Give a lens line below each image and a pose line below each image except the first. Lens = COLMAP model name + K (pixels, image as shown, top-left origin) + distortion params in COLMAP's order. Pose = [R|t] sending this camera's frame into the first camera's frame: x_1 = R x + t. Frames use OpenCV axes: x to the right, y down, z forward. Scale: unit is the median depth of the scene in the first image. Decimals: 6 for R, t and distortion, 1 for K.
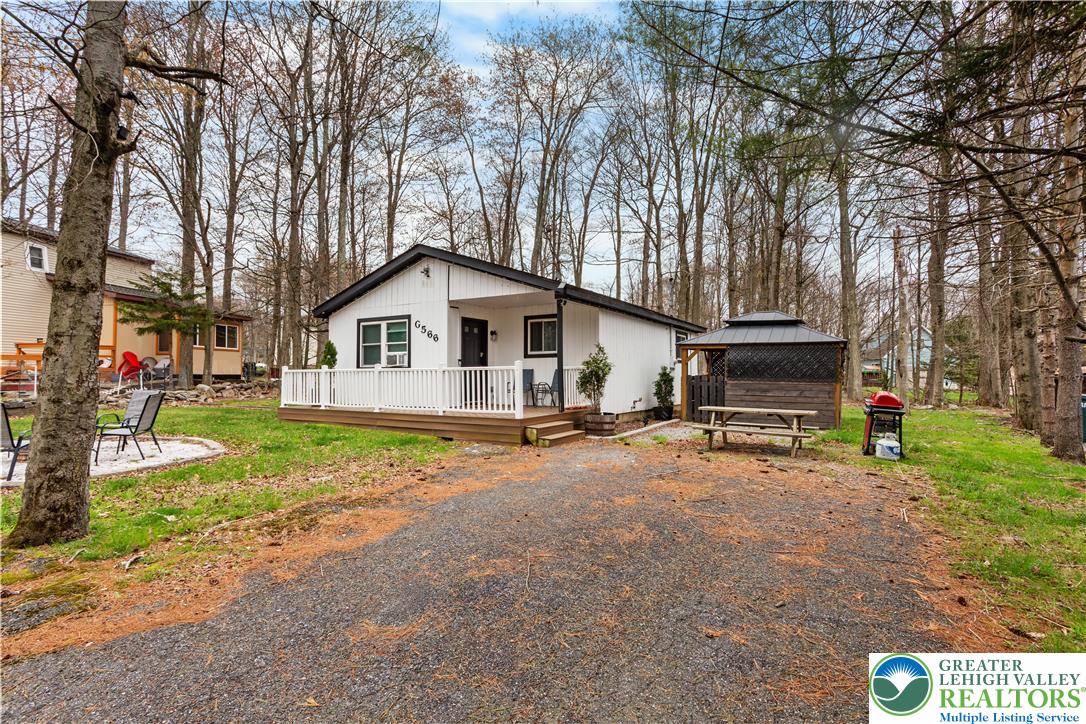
lens RADIAL K [[518.3, 0, 543.0], [0, 518.3, 362.0], [0, 0, 1]] dist [0.003496, 0.000286]
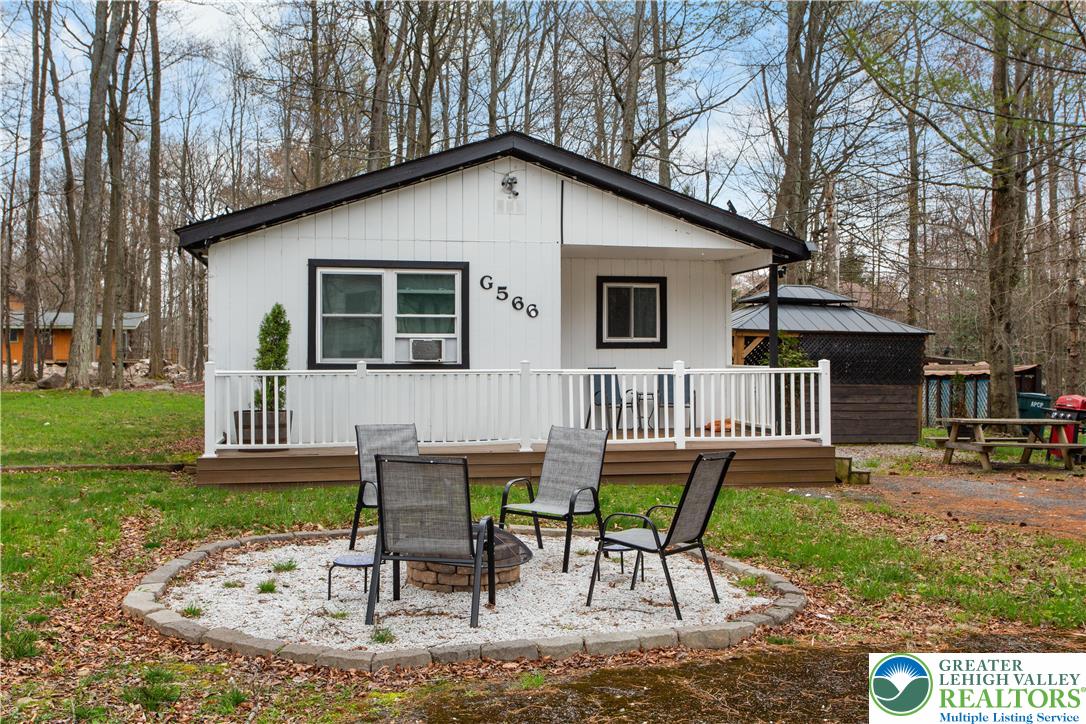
lens RADIAL K [[1056.6, 0, 543.0], [0, 1056.6, 362.0], [0, 0, 1]] dist [0.006006, 0.006667]
pose [[0.741100, 0.001161, 0.671394, -0.859798], [-0.017017, 0.999710, 0.017055, -0.011312], [-0.671179, -0.024065, 0.740905, 0.163497]]
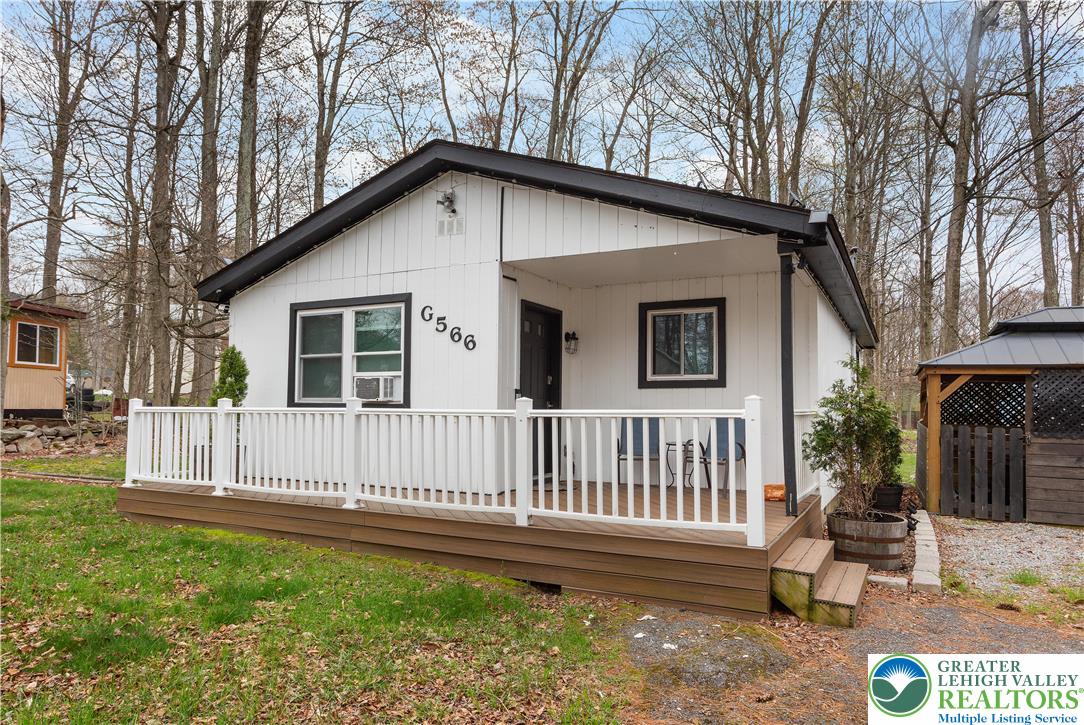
lens RADIAL K [[692.7, 0, 541.5], [0, 692.7, 382.0], [0, 0, 1]] dist [-0.004543, 0.002599]
pose [[0.998078, 0.013166, 0.060549, -0.165519], [-0.012228, 0.999800, -0.015838, -0.001868], [-0.060746, 0.015067, 0.998040, 0.345505]]
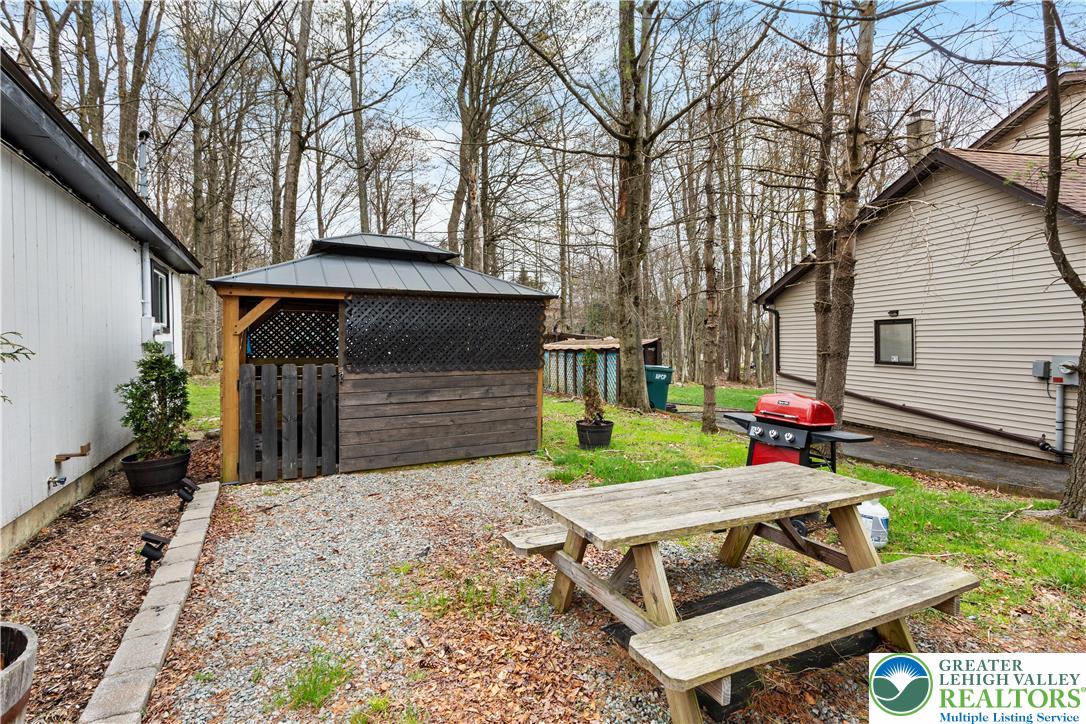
lens RADIAL K [[552.6, 0, 542.6], [0, 552.6, 334.7], [0, 0, 1]] dist [0.001438, 0.000262]
pose [[0.520168, -0.000753, 0.854064, 0.047482], [-0.005994, 0.999972, 0.004532, 0.000243], [-0.854043, -0.007477, 0.520148, 0.612555]]
